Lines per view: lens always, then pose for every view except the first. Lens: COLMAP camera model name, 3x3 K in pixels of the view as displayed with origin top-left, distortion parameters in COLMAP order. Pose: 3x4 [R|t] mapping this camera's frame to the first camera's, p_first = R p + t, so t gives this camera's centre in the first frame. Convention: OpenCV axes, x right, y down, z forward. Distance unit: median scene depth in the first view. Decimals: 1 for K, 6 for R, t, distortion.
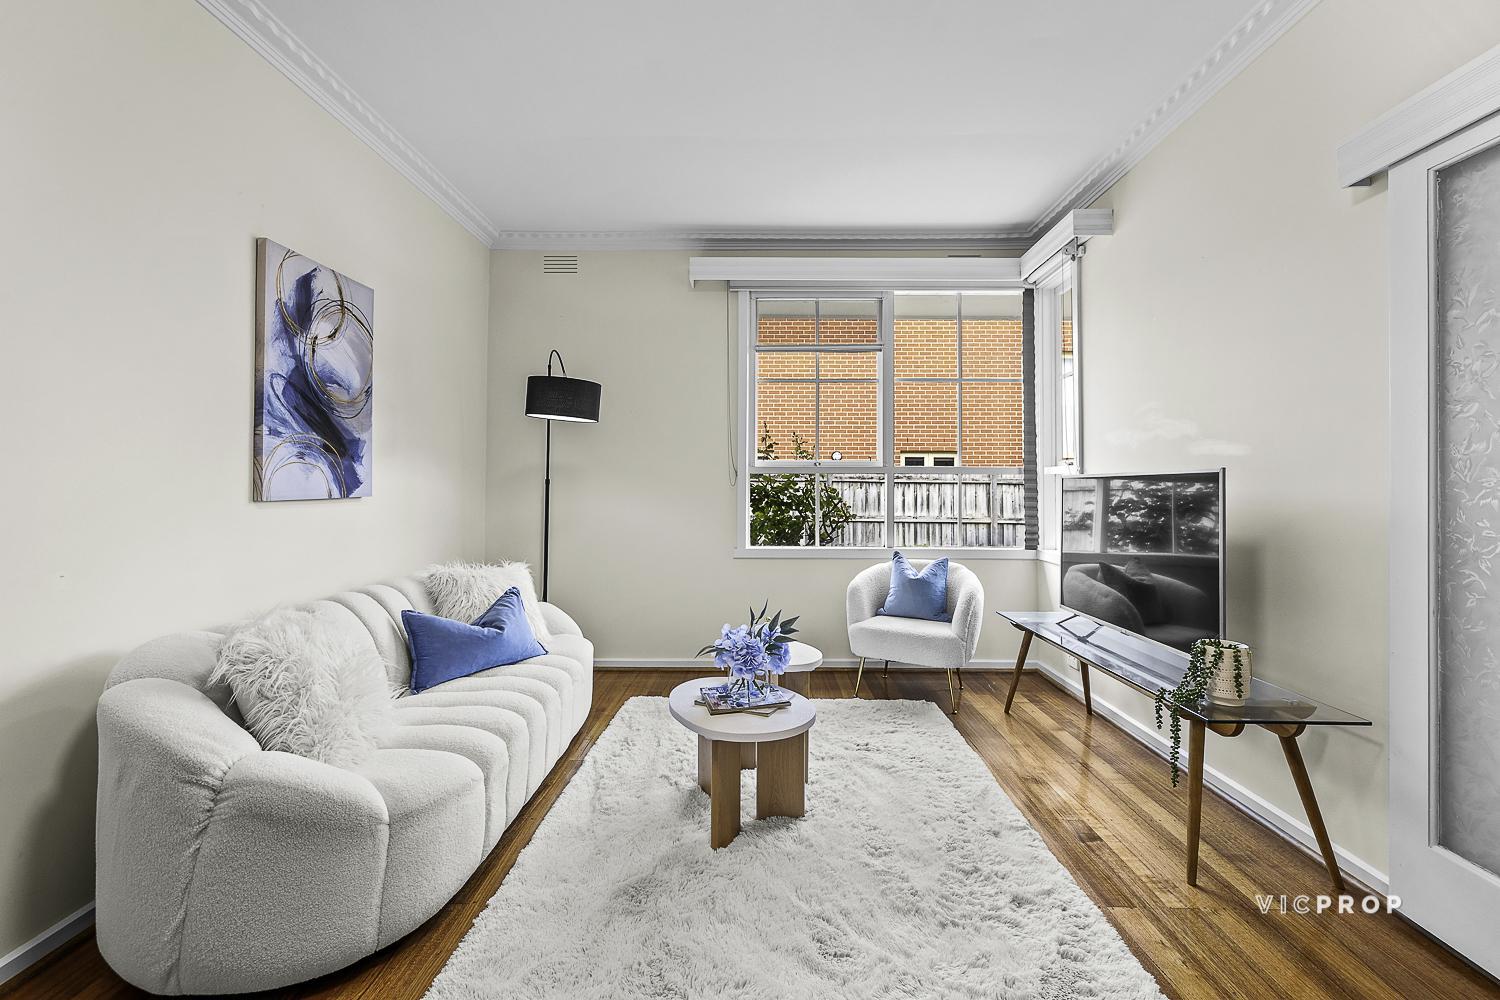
lens RADIAL K [[640.0, 0, 751.6], [0, 640.0, 472.4], [0, 0, 1]] dist [0.000158, 0.000548]
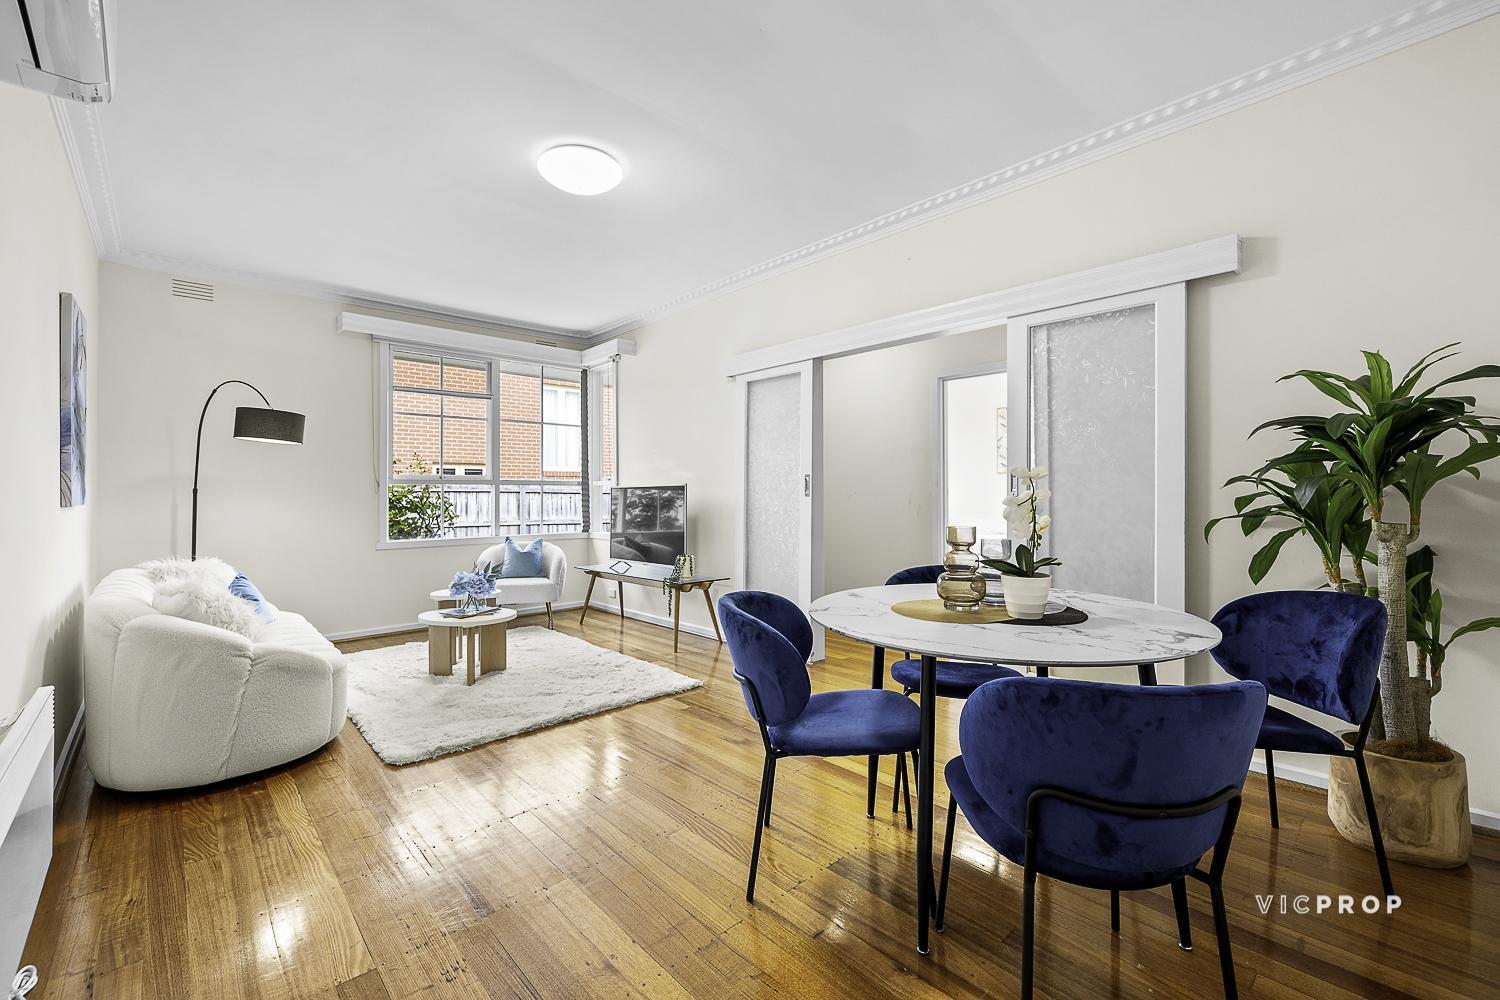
lens RADIAL K [[631.0, 0, 751.9], [0, 631.0, 497.0], [0, 0, 1]] dist [-0.002107, 0.000218]
pose [[0.723234, -0.008933, 0.690545, -0.390296], [-0.008100, 0.999738, 0.021416, -0.006475], [-0.690555, -0.021083, 0.722972, -0.478097]]
